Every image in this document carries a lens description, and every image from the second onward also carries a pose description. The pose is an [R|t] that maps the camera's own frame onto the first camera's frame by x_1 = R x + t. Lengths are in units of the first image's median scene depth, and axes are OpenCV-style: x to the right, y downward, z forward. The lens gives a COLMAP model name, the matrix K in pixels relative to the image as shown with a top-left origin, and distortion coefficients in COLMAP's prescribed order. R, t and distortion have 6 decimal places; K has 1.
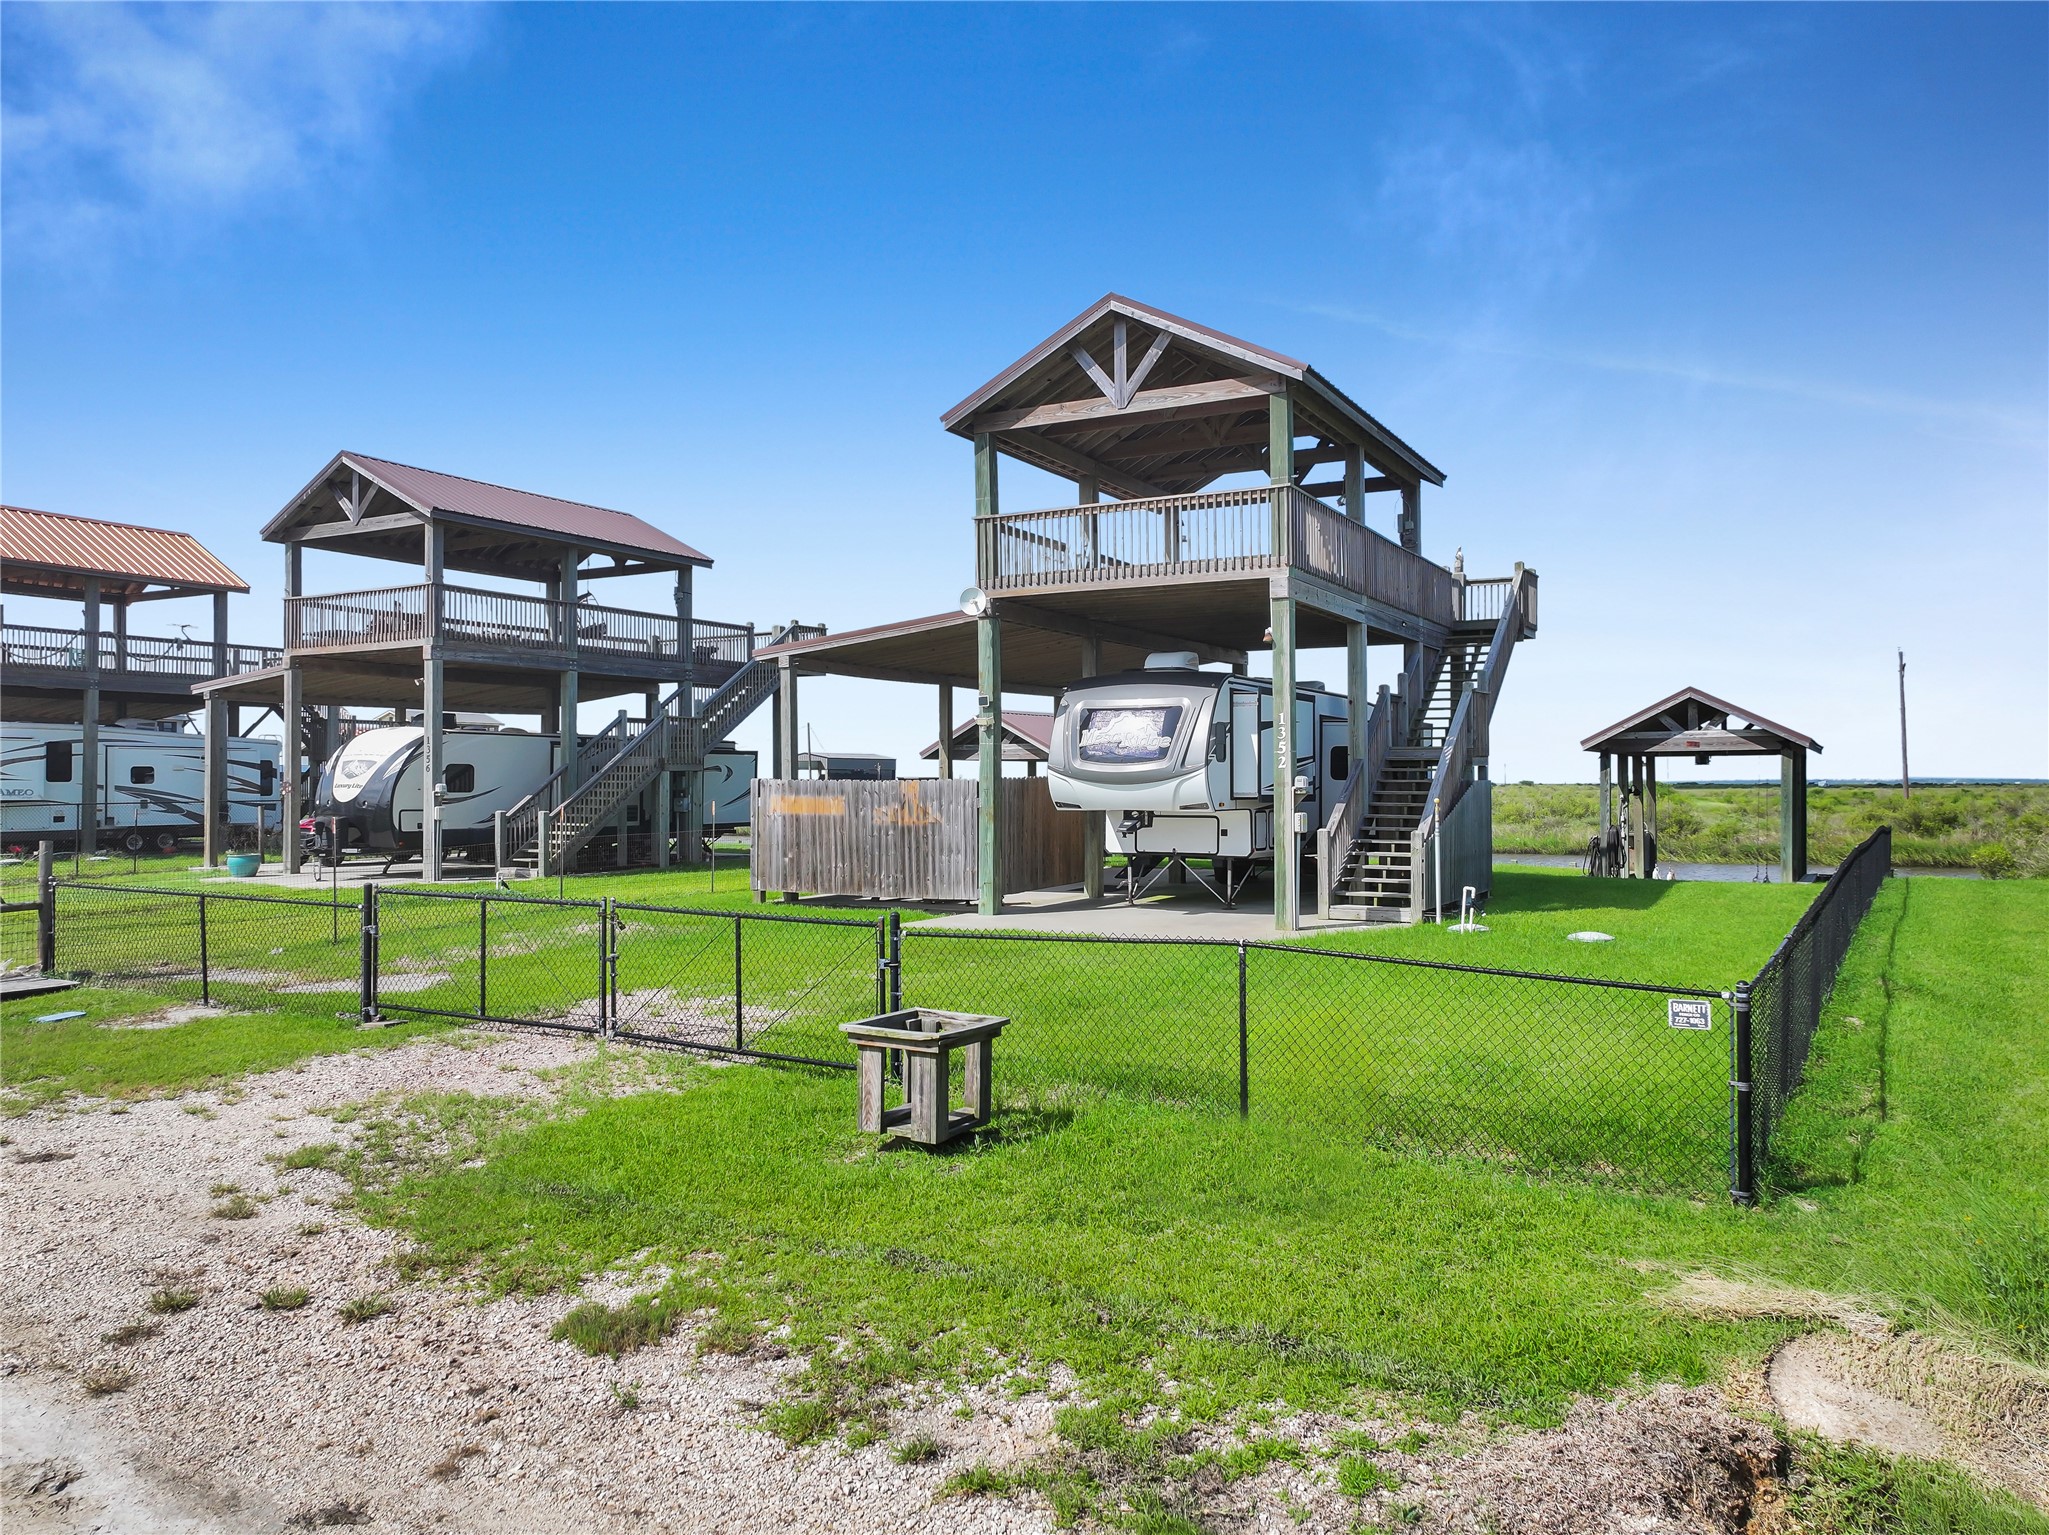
lens RADIAL K [[1467.6, 0, 1016.1], [0, 1467.6, 763.0], [0, 0, 1]] dist [0.005309, 0.001891]
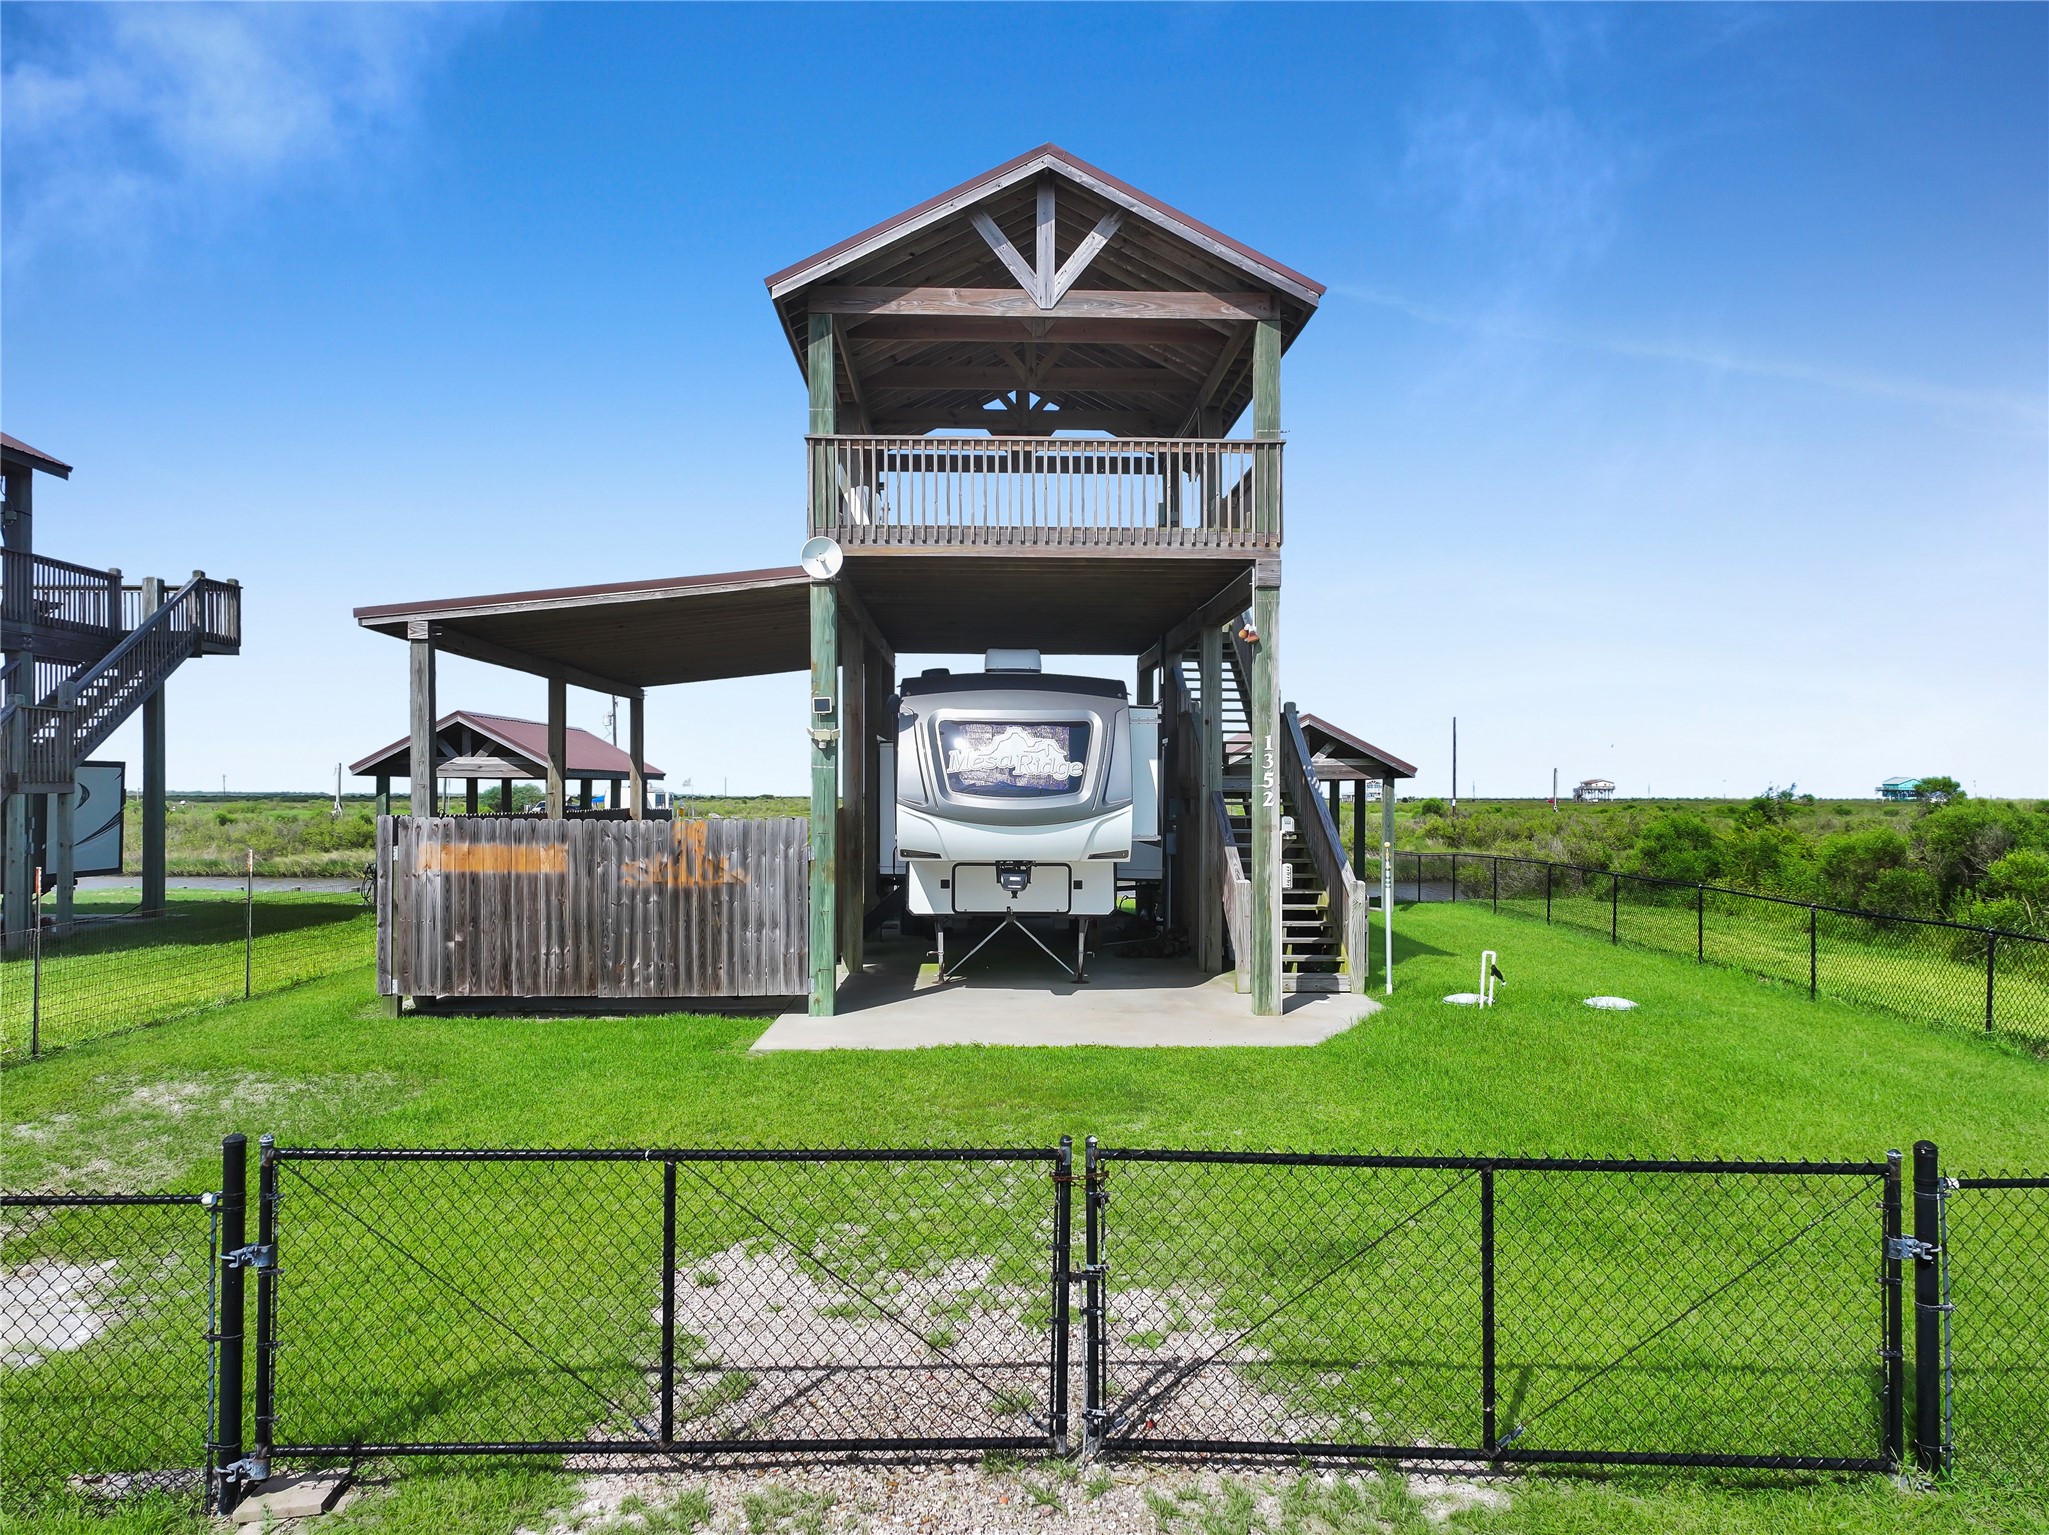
lens RADIAL K [[1467.6, 0, 1017.2], [0, 1467.6, 803.0], [0, 0, 1]] dist [0.005309, 0.001891]
pose [[0.855375, 0.001050, 0.518008, -0.298375], [-0.011659, 0.999784, 0.017225, -0.009340], [-0.517878, -0.020773, 0.855202, 0.362651]]
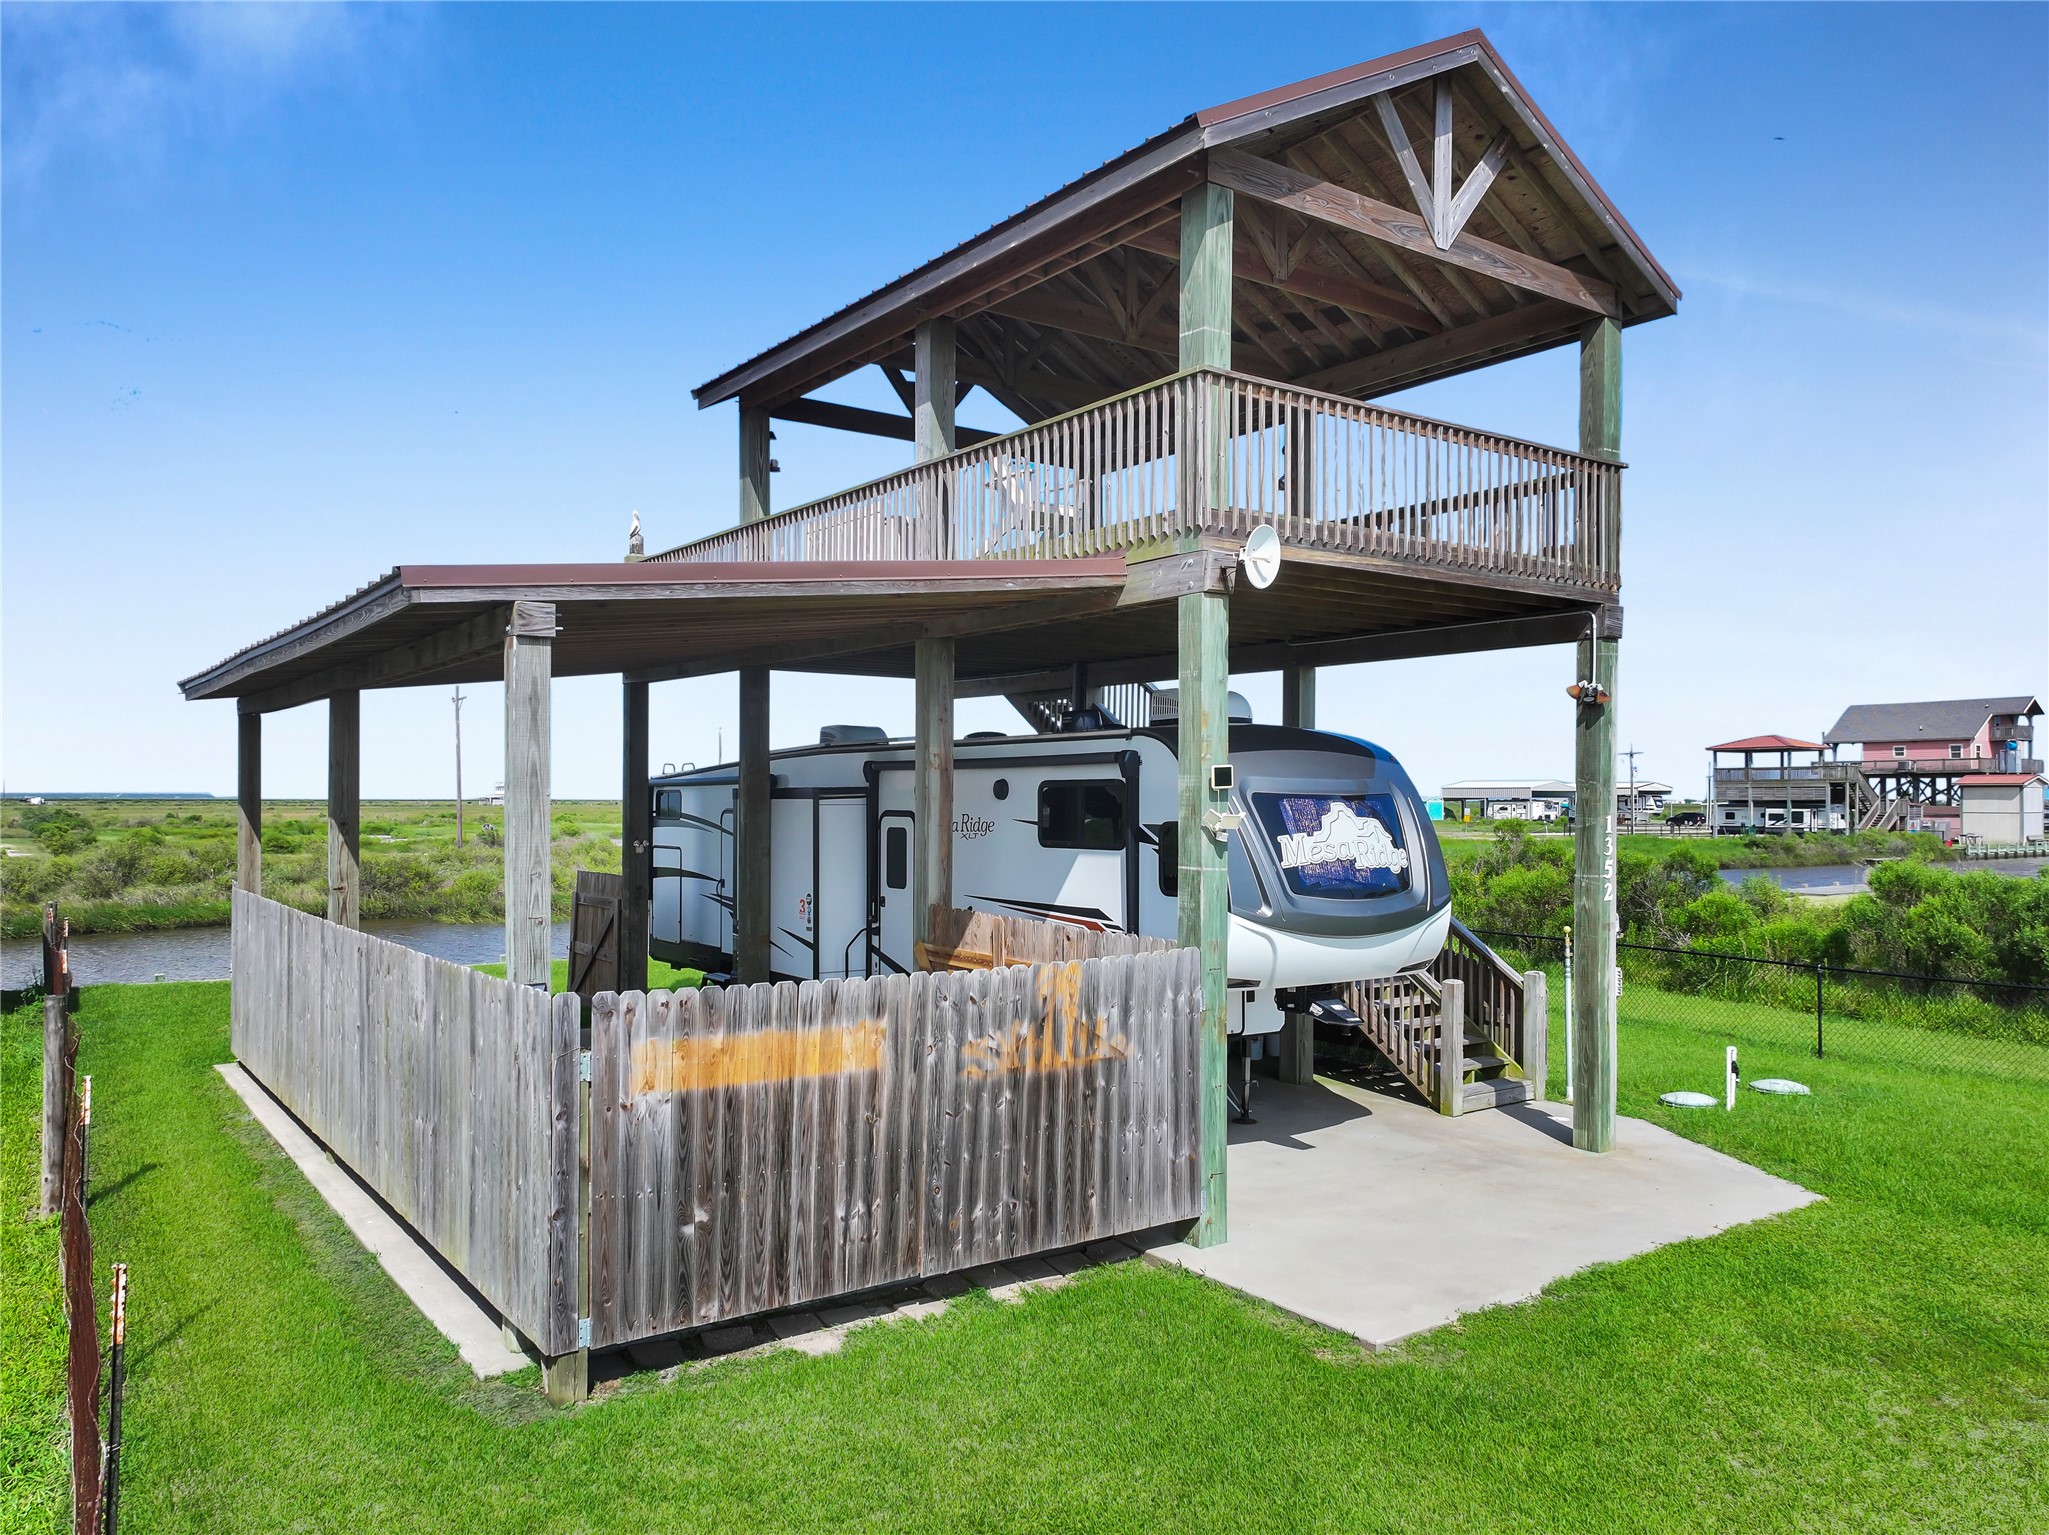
lens RADIAL K [[1467.6, 0, 1013.3], [0, 1467.6, 801.8], [0, 0, 1]] dist [0.005309, 0.001891]
pose [[0.419910, -0.000879, 0.907565, -0.460348], [-0.016991, 0.999817, 0.008830, -0.037134], [-0.907406, -0.019128, 0.419819, 0.863250]]
